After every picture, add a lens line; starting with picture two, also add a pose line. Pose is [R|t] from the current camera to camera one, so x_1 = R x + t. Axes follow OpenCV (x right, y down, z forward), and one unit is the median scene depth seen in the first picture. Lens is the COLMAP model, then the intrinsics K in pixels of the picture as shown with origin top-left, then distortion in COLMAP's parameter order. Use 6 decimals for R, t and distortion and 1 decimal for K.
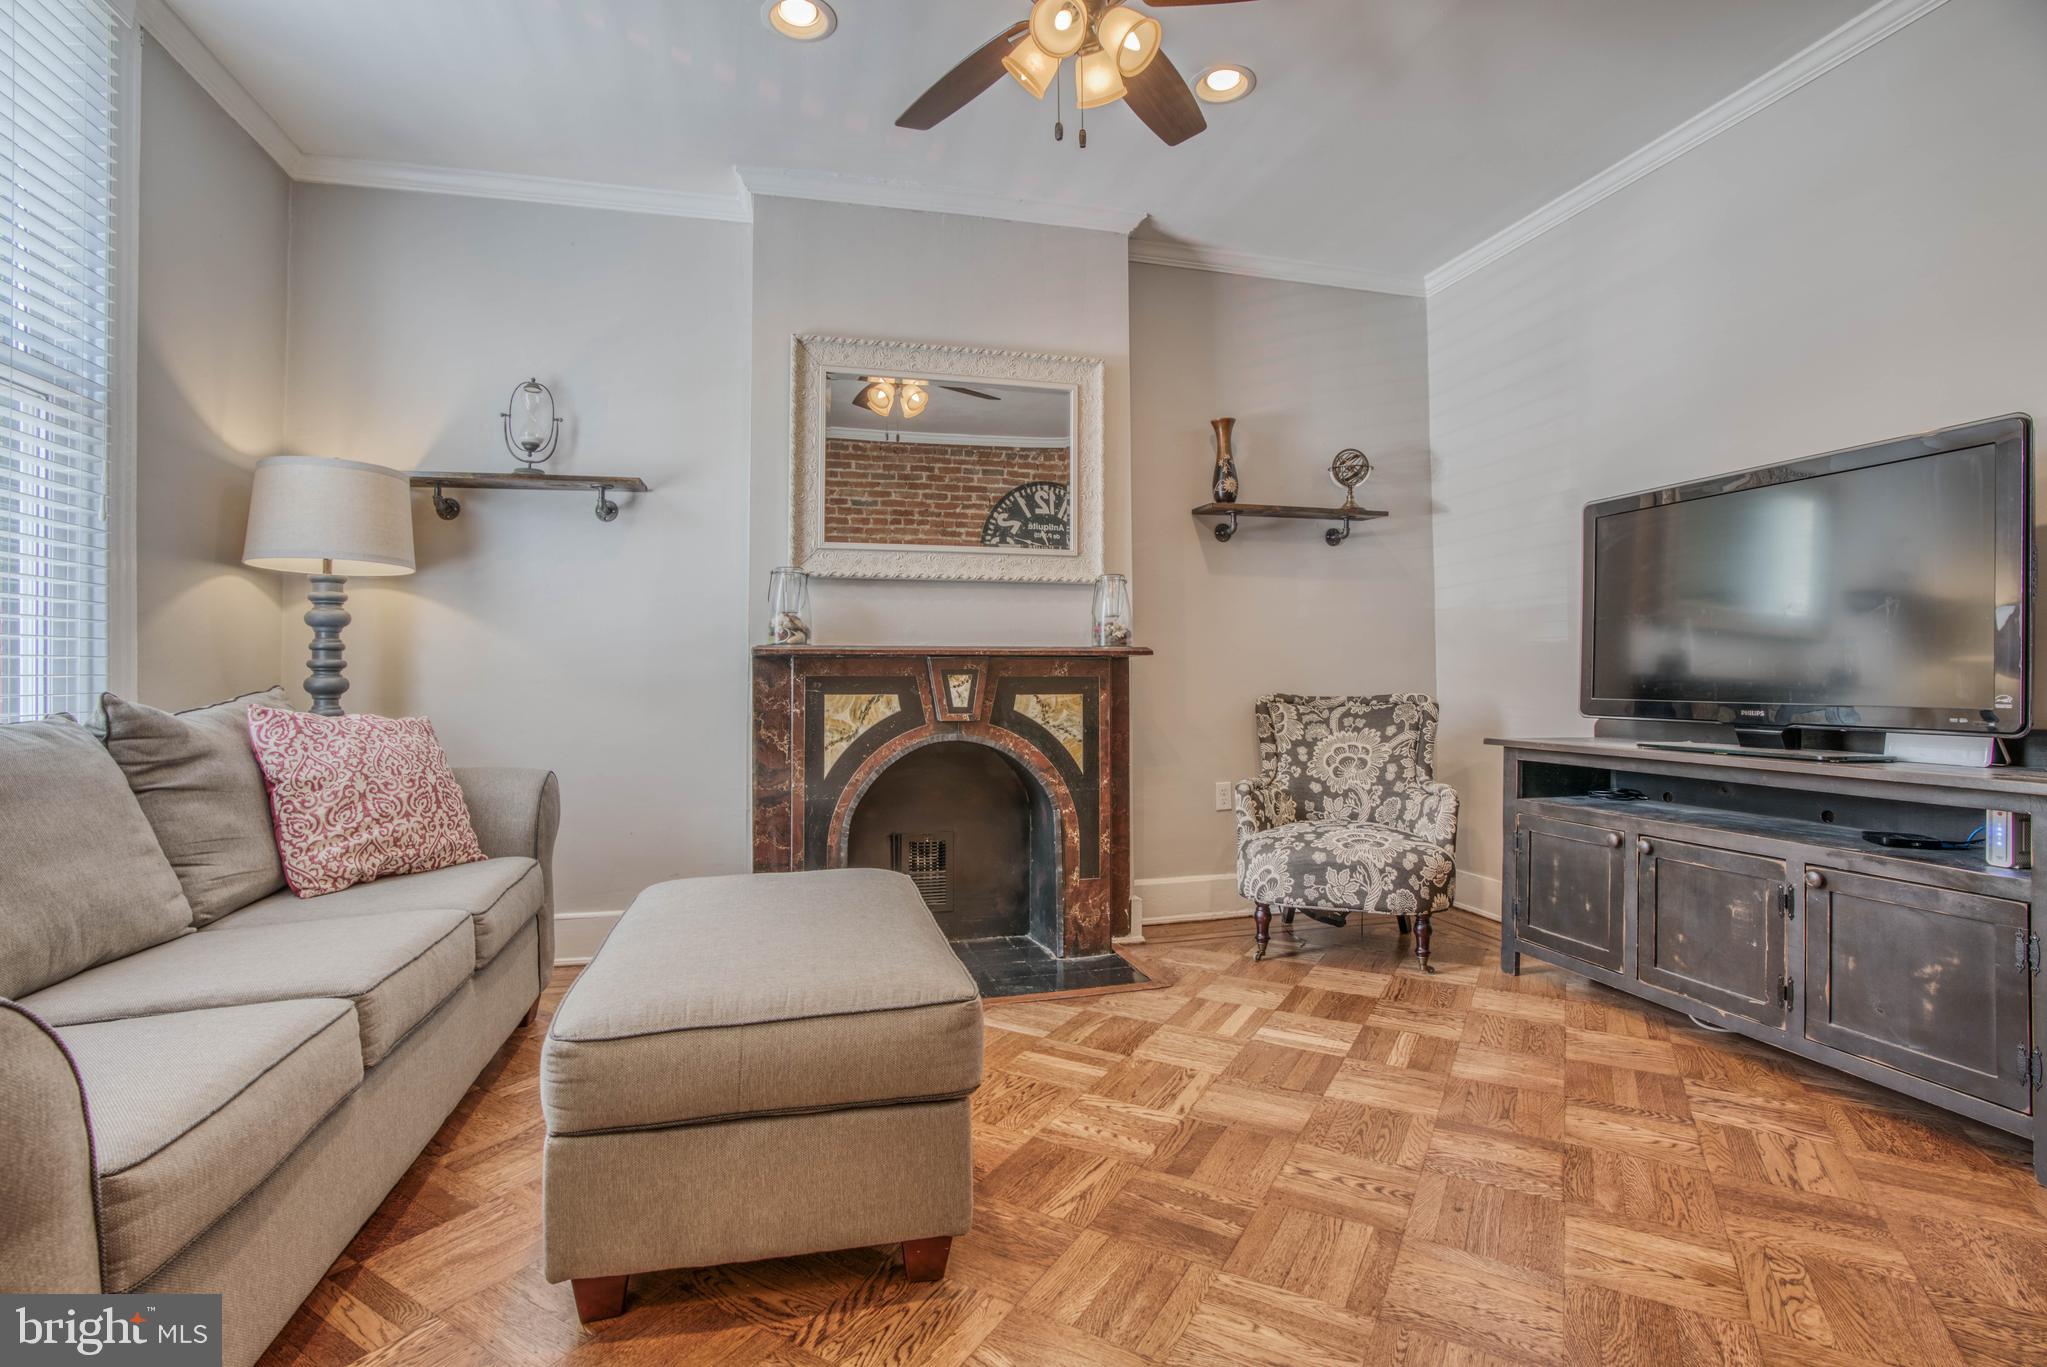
lens RADIAL K [[937.8, 0, 1027.8], [0, 937.8, 662.9], [0, 0, 1]] dist [-0.066131, 0.025617]
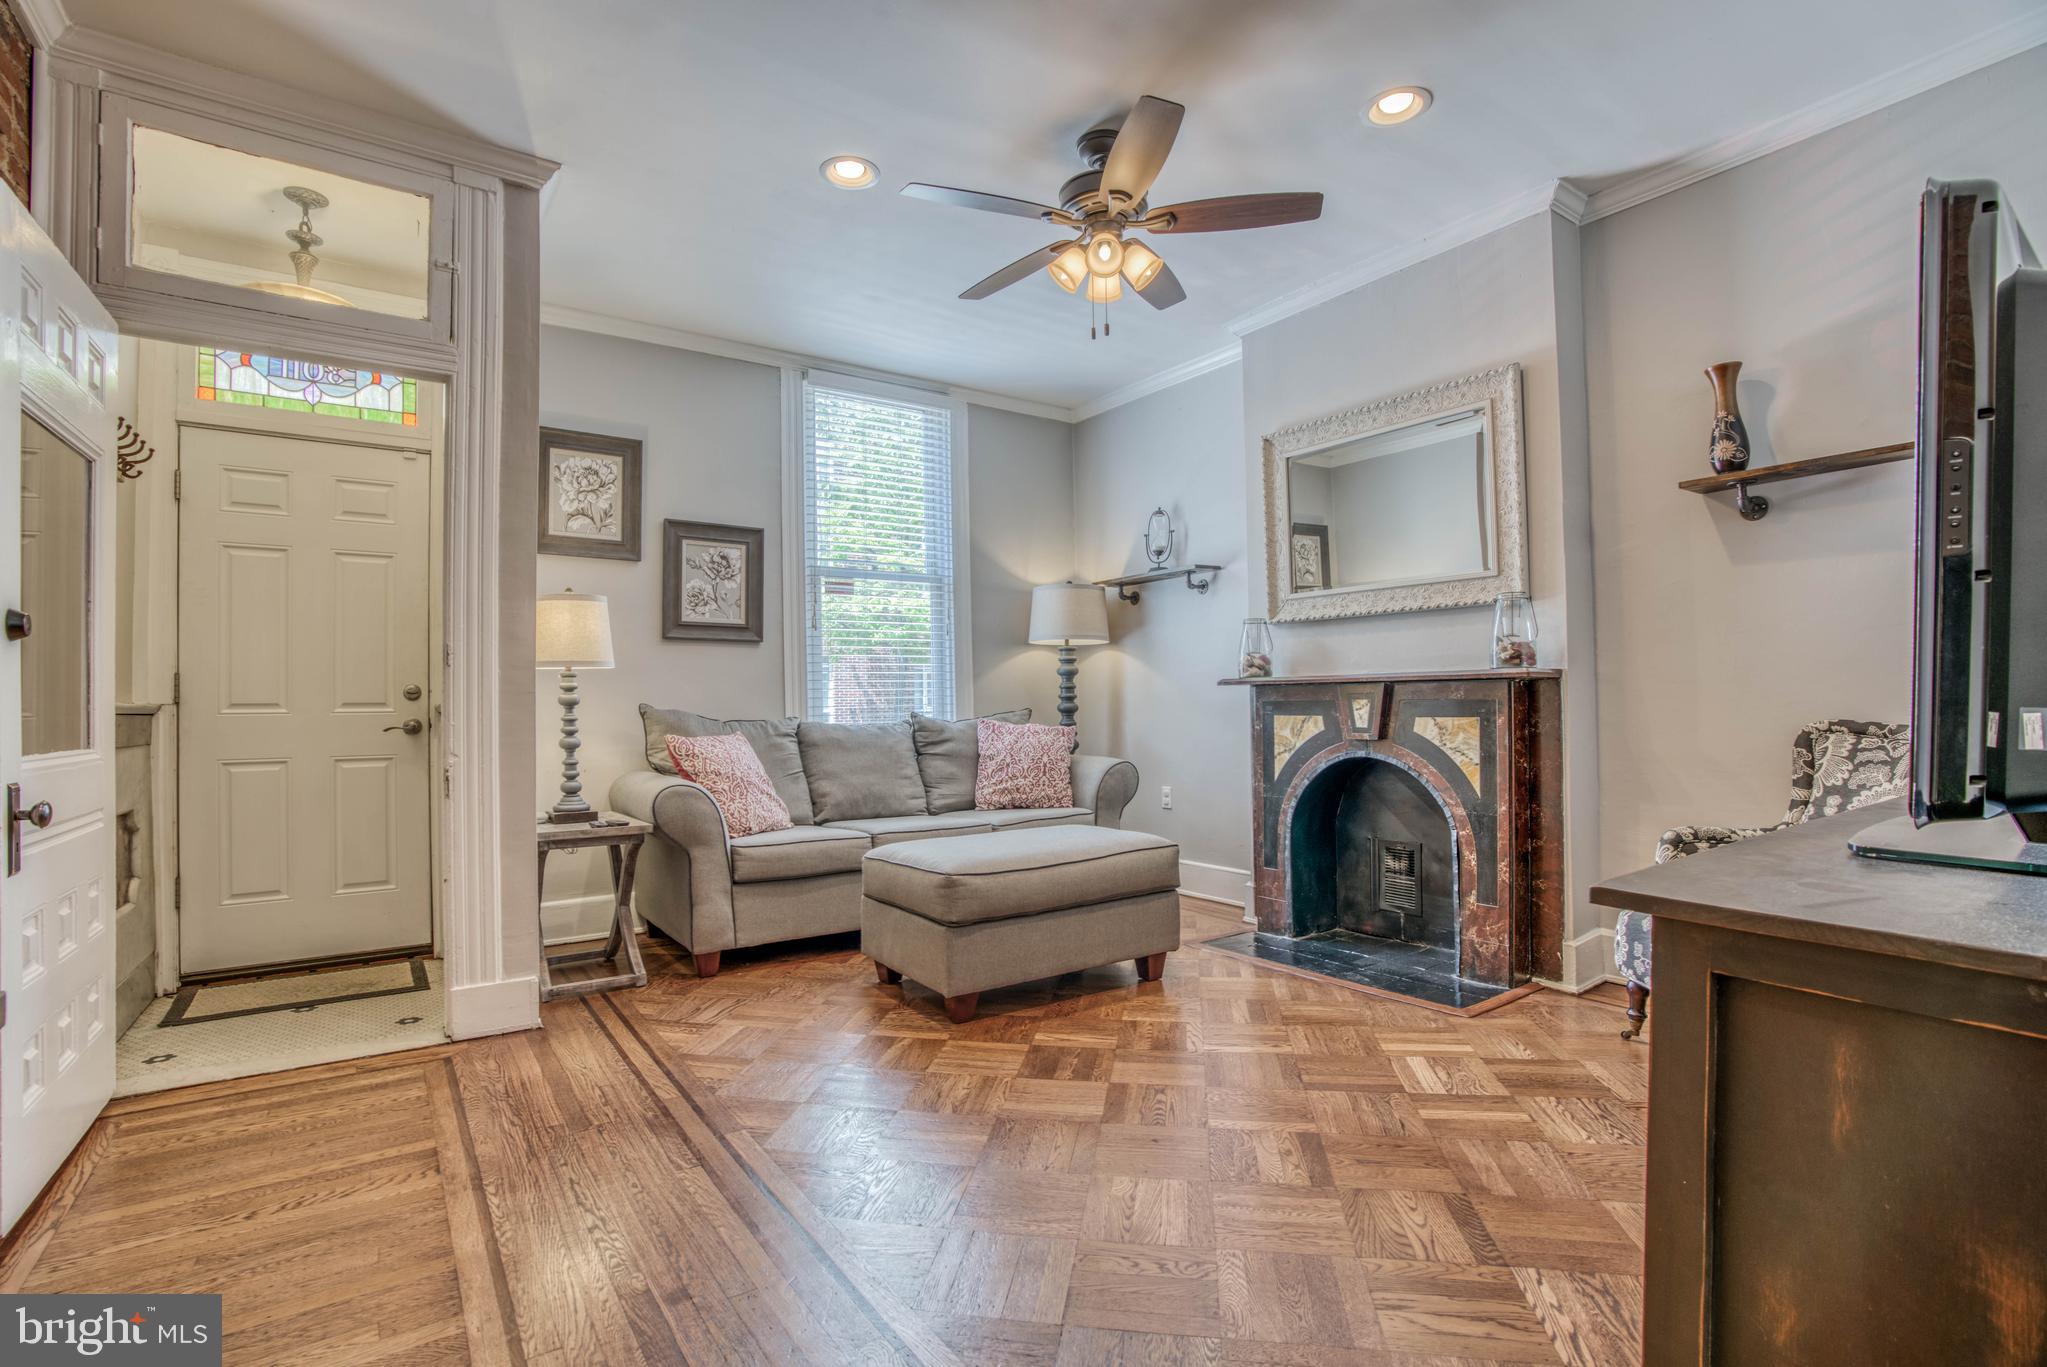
lens RADIAL K [[1001.1, 0, 1066.3], [0, 1001.1, 712.3], [0, 0, 1]] dist [-0.067742, 0.000005]
pose [[0.361604, 0.007982, -0.932298, 0.951931], [0.028357, 0.999407, 0.019555, -0.005156], [0.931900, -0.033508, 0.361163, 0.240379]]
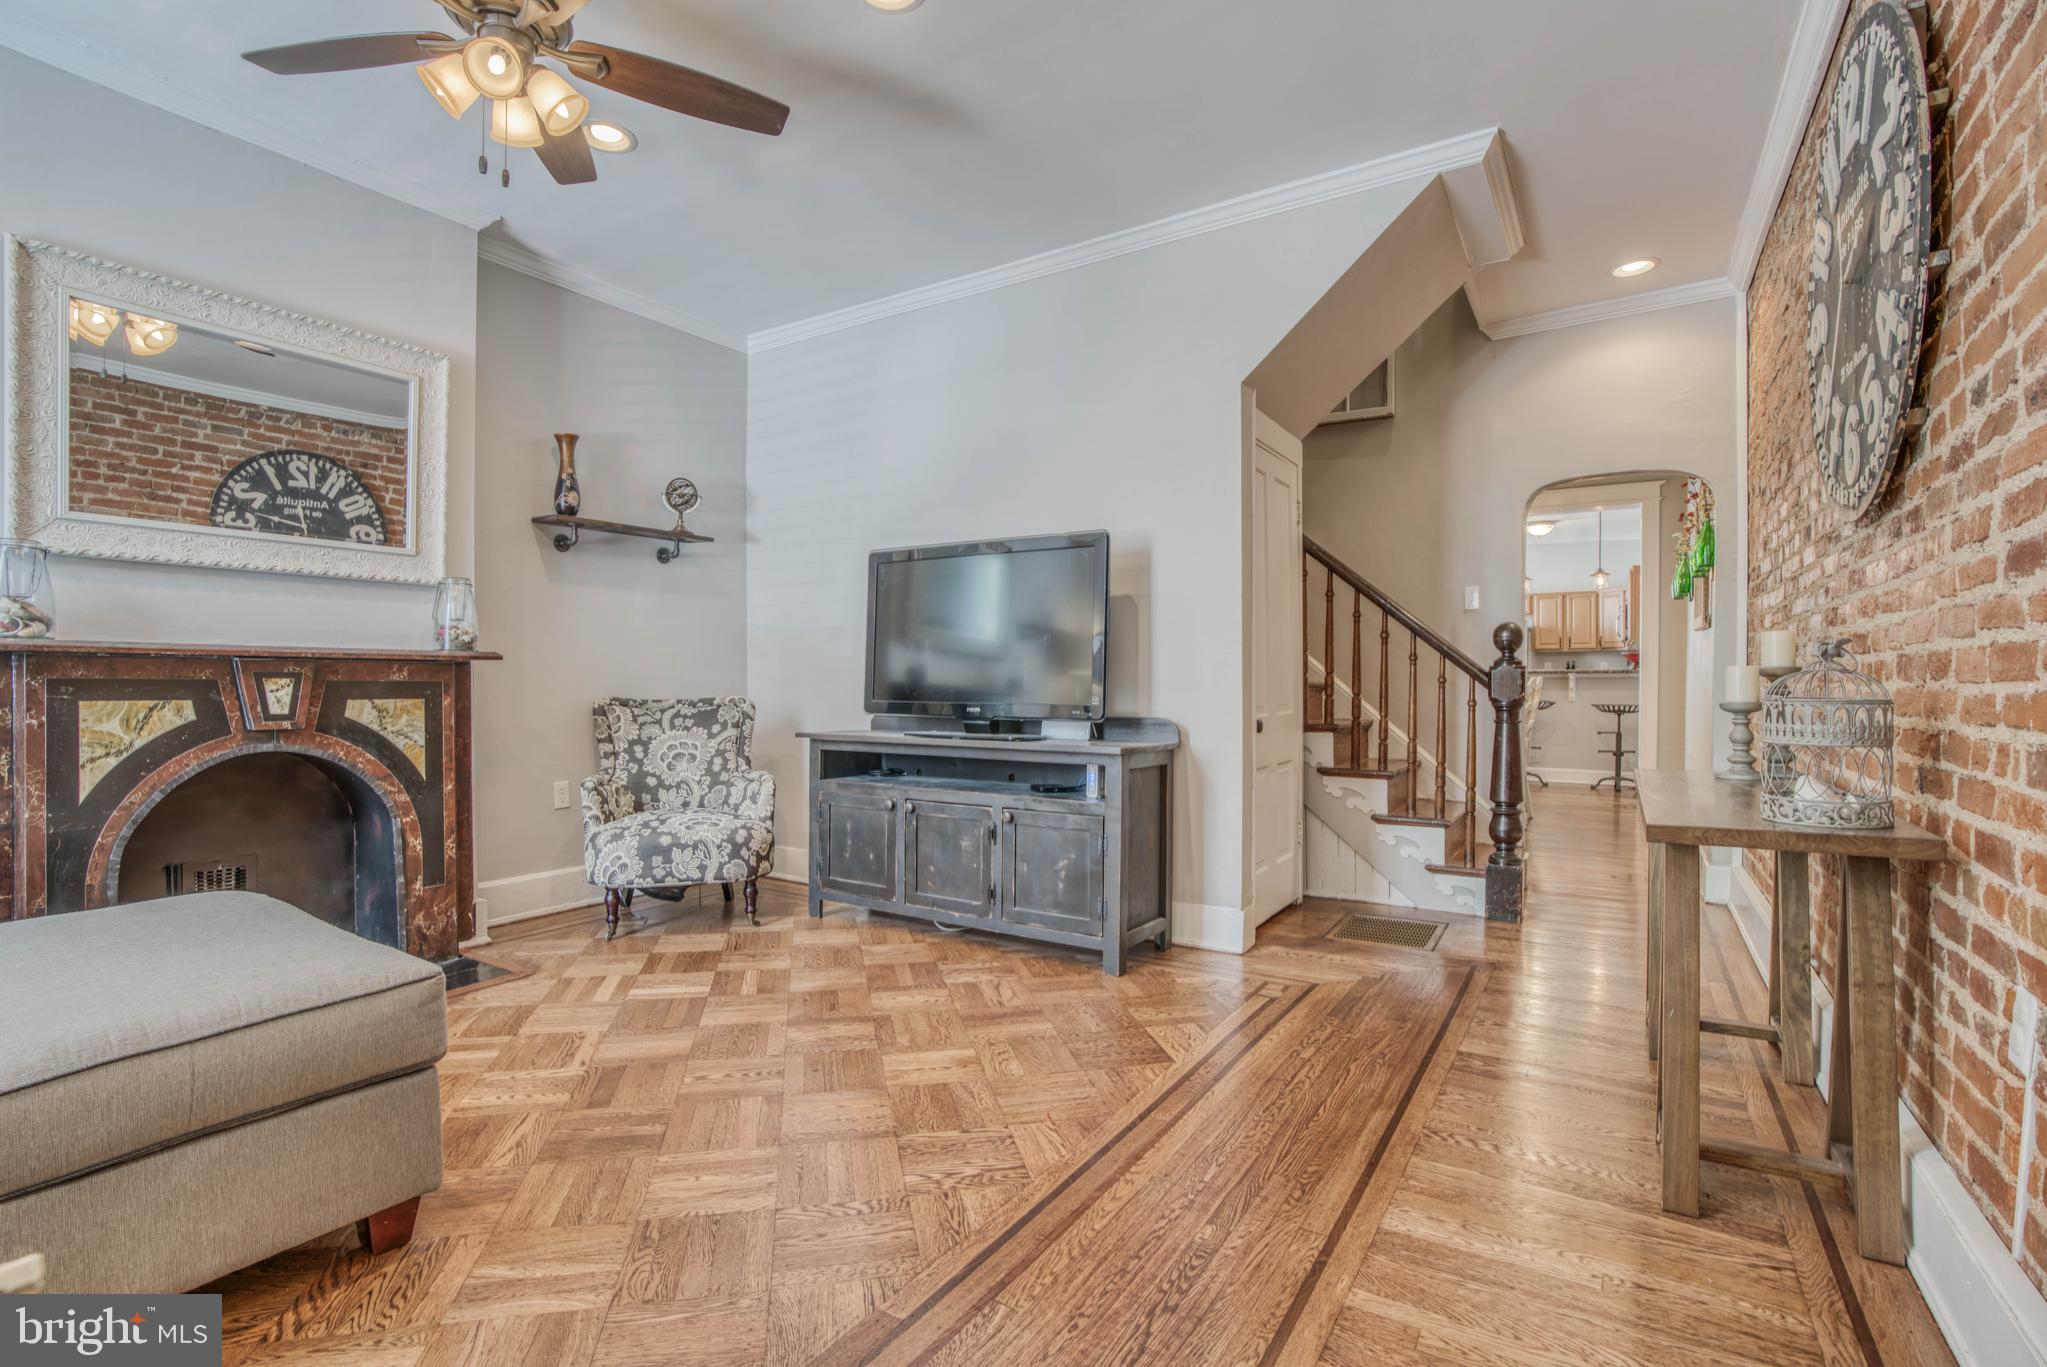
lens RADIAL K [[923.6, 0, 1020.4], [0, 923.6, 690.7], [0, 0, 1]] dist [-0.070764, 0.023227]
pose [[0.732060, -0.000271, 0.681240, -0.137234], [-0.017731, 0.999654, 0.019451, -0.004672], [-0.681009, -0.026318, 0.731802, -0.118895]]
